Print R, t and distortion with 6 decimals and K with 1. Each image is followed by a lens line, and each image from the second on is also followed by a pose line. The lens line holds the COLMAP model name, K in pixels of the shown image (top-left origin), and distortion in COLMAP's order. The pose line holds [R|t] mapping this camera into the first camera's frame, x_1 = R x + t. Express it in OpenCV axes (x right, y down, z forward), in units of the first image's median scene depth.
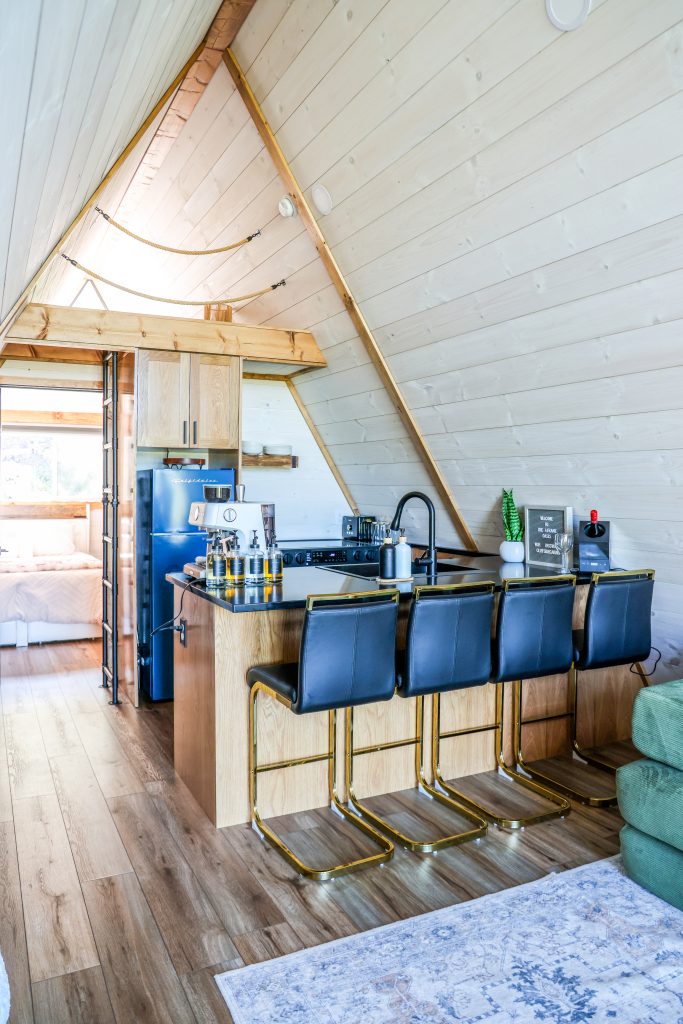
lens RADIAL K [[715.6, 0, 340.8], [0, 715.6, 497.2], [0, 0, 1]] dist [-0.091875, 0.049228]
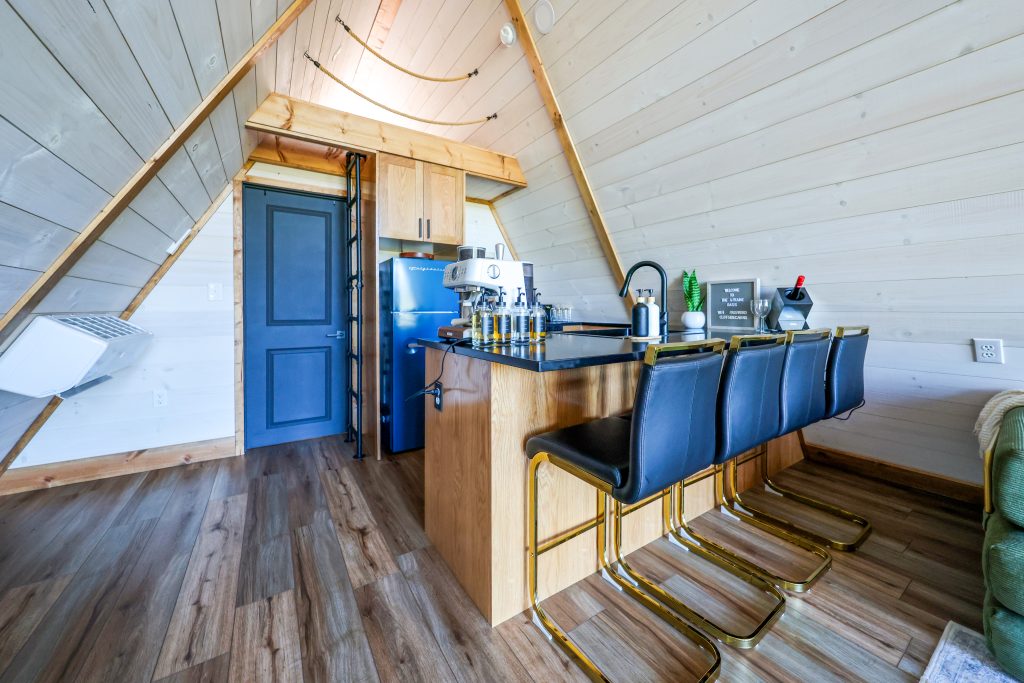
lens RADIAL K [[378.4, 0, 526.6], [0, 378.4, 311.6], [0, 0, 1]] dist [-0.000510, -0.000030]
pose [[0.992312, -0.010569, 0.123310, -0.156617], [0.011231, 0.999926, -0.004675, 0.073199], [-0.123252, 0.006024, 0.992357, 0.443997]]
